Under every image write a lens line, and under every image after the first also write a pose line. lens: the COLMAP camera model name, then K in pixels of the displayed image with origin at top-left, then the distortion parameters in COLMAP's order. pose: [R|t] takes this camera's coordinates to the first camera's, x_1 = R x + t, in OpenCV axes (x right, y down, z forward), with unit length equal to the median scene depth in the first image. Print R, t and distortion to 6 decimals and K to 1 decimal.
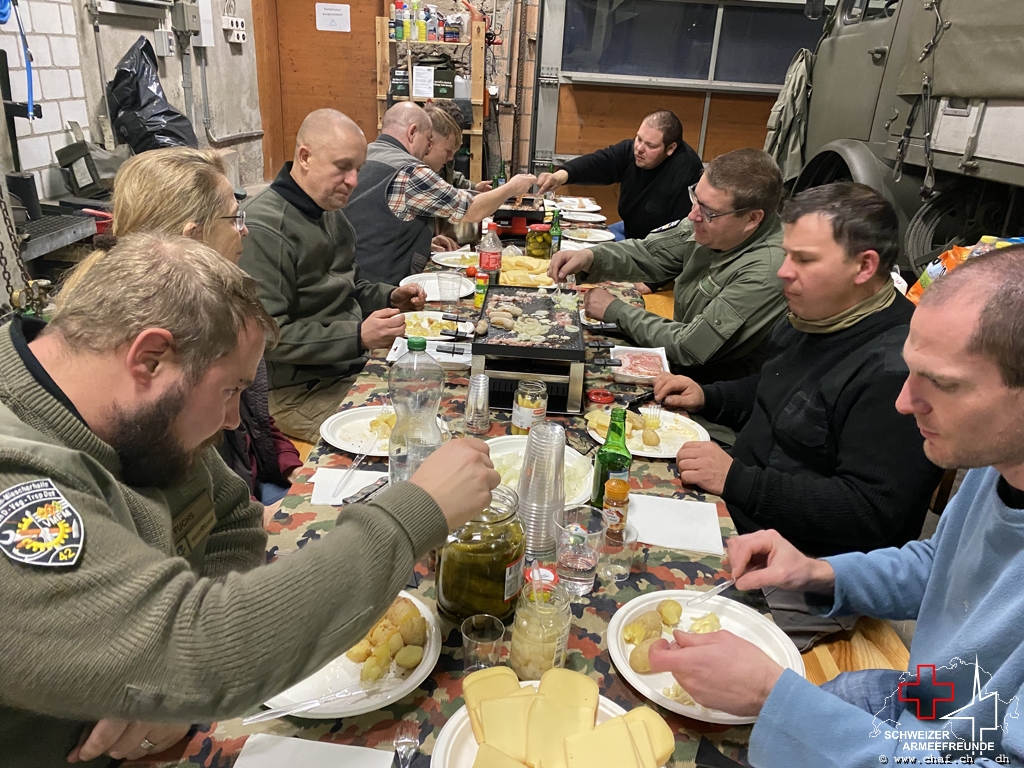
lens RADIAL K [[785.1, 0, 512.0], [0, 785.1, 384.0], [0, 0, 1]] dist [0.011282, 0.004256]
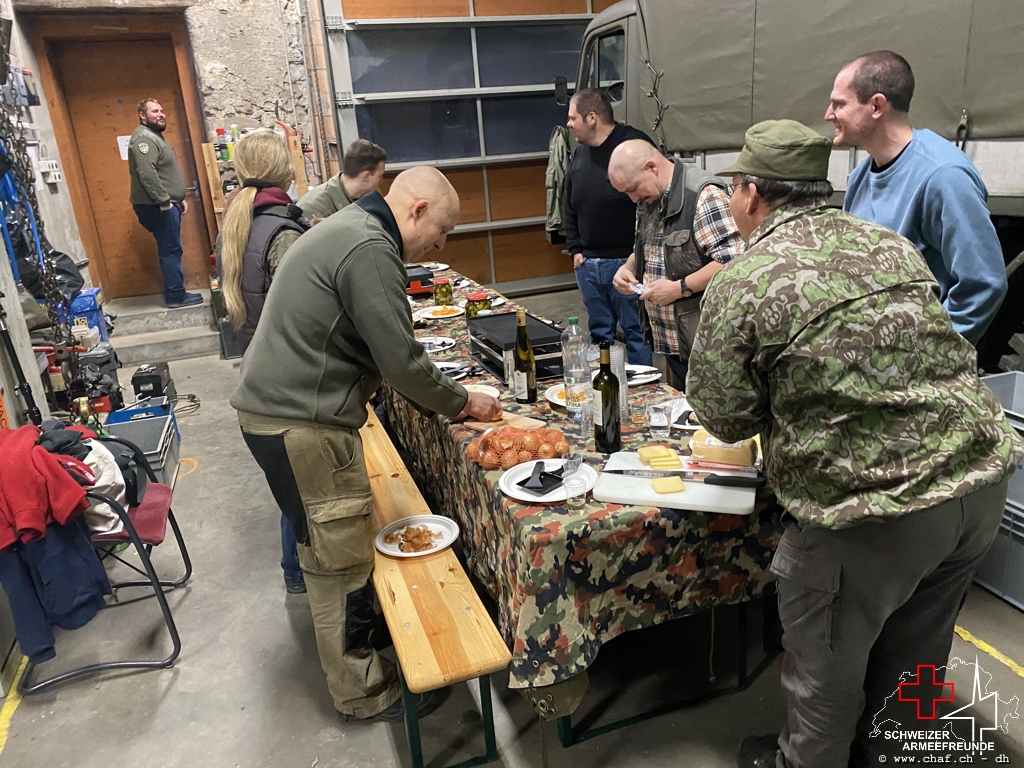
lens RADIAL K [[769.5, 0, 512.0], [0, 769.5, 384.0], [0, 0, 1]] dist [0.008505, 0.000854]
pose [[0.933543, -0.219939, 0.283061, -0.165417], [0.241533, 0.969424, -0.043338, 0.032830], [-0.264874, 0.108826, 0.958122, -0.174535]]
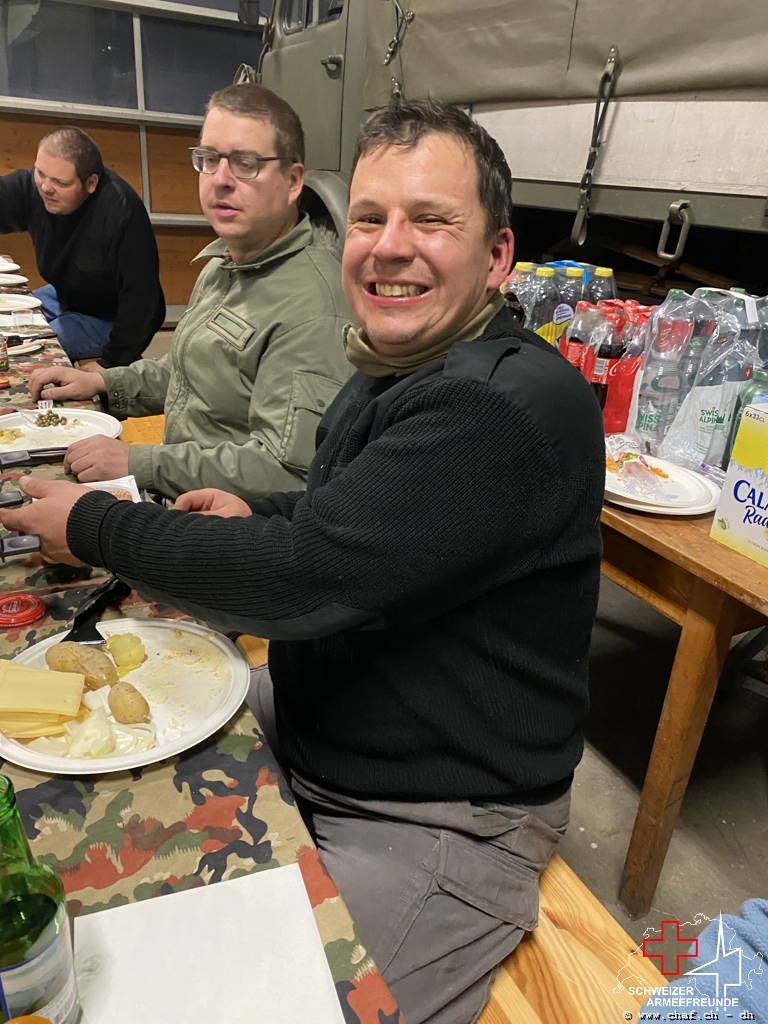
lens RADIAL K [[785.1, 0, 384.0], [0, 785.1, 512.0], [0, 0, 1]] dist [0.011282, 0.004256]
pose [[0.879032, -0.189229, 0.437602, 0.041678], [0.157933, 0.981611, 0.107223, -0.023020], [-0.449845, -0.025140, 0.892753, 0.168773]]
